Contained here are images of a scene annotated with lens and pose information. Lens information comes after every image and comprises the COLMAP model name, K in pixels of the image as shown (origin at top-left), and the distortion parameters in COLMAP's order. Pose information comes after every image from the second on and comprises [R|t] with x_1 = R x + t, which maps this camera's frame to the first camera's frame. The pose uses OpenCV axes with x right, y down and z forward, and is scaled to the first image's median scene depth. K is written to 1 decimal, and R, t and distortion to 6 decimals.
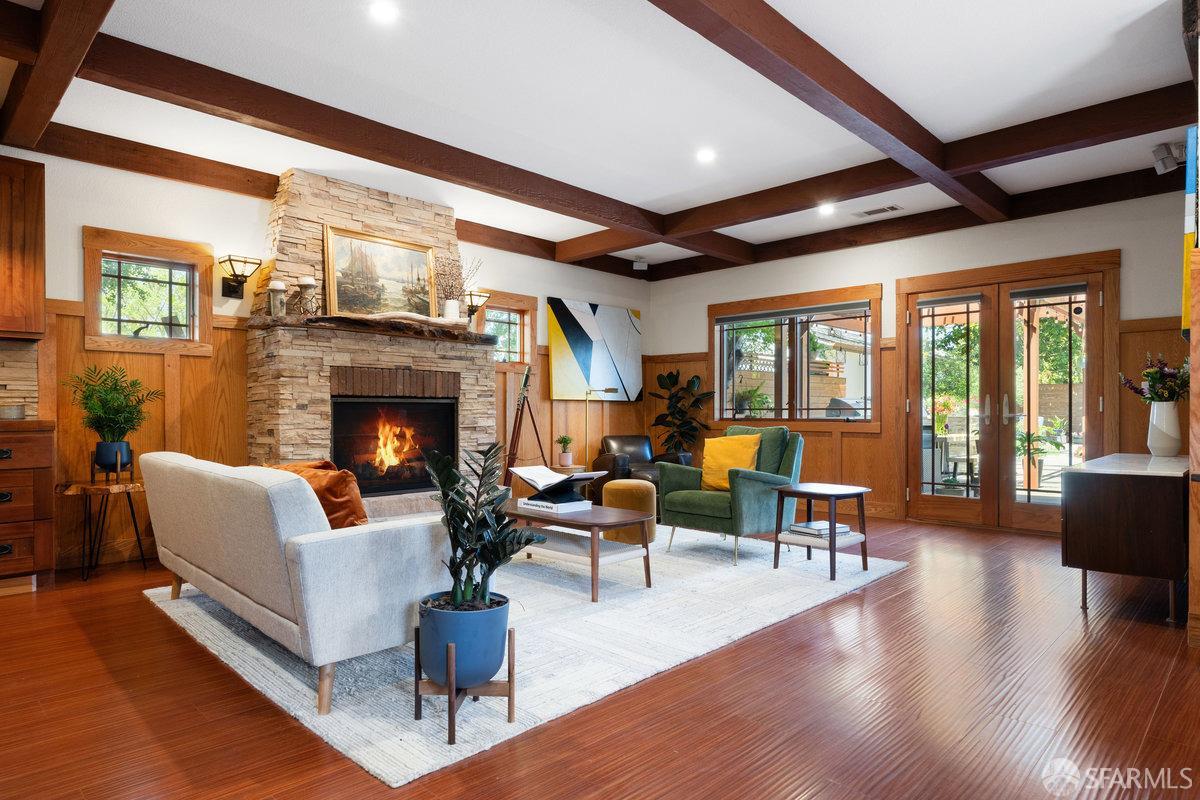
lens RADIAL K [[687.4, 0, 600.8], [0, 687.4, 406.9], [0, 0, 1]] dist [0.000699, 0.000261]
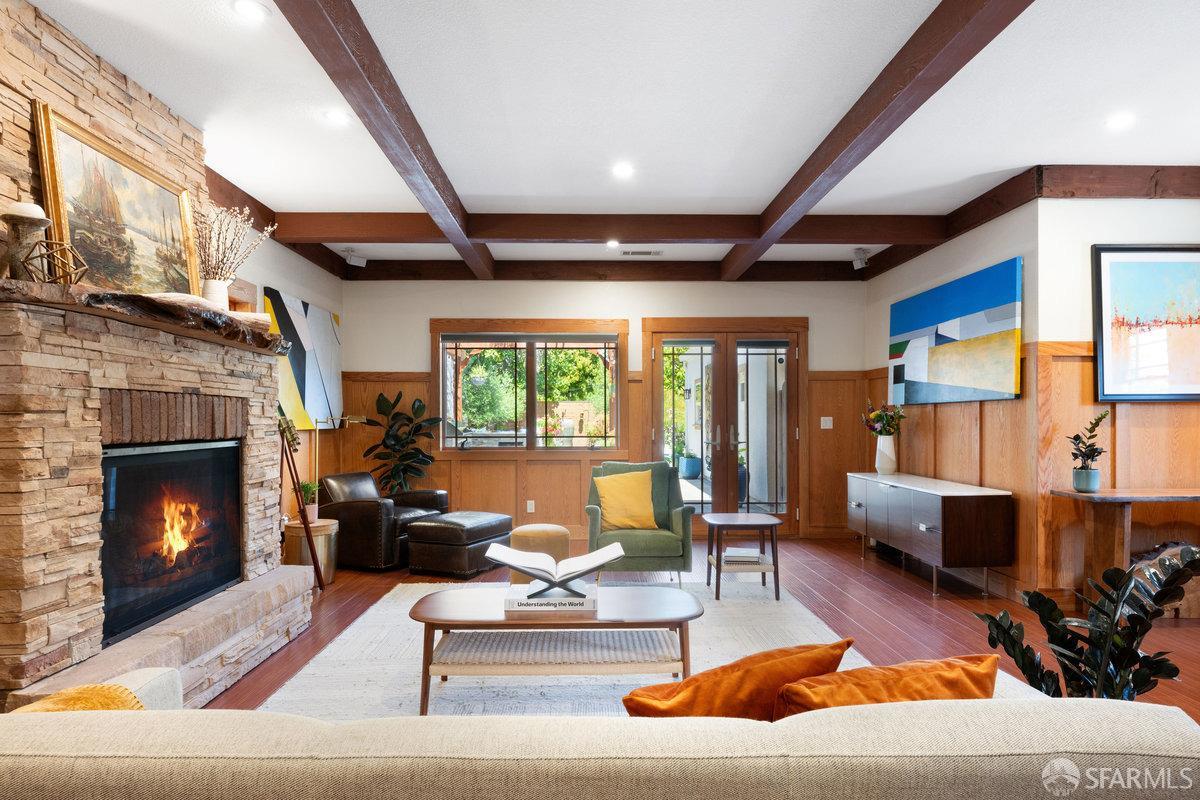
lens RADIAL K [[682.6, 0, 599.5], [0, 682.6, 416.4], [0, 0, 1]] dist [-0.002616, 0.000516]
pose [[0.698838, 0.000407, 0.715280, -0.418388], [-0.001962, 0.999997, 0.001348, -0.033806], [-0.715278, -0.002346, 0.698836, 0.320131]]
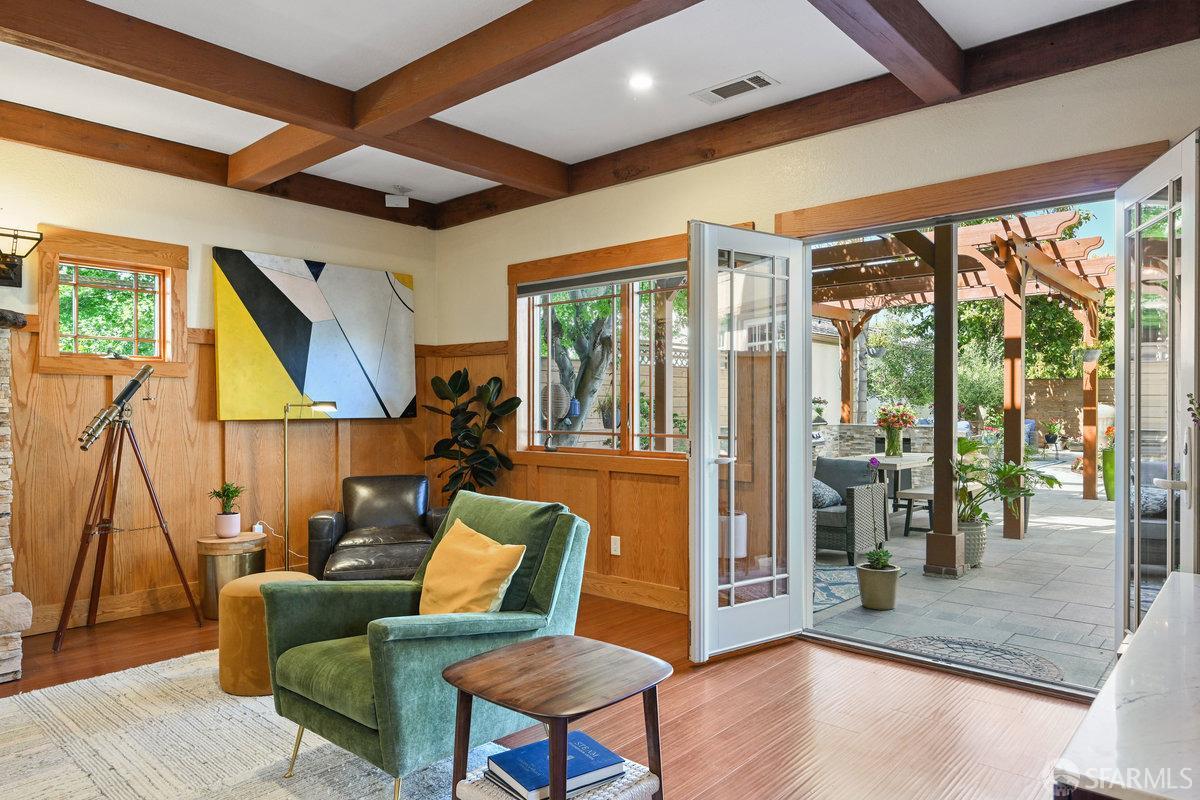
lens RADIAL K [[753.2, 0, 600.0], [0, 753.2, 400.0], [0, 0, 1]] dist [0.001678, -0.000239]
pose [[0.998920, -0.002166, 0.046402, 0.276912], [0.002070, 0.999996, 0.002120, -0.035670], [-0.046407, -0.002022, 0.998921, 0.414598]]
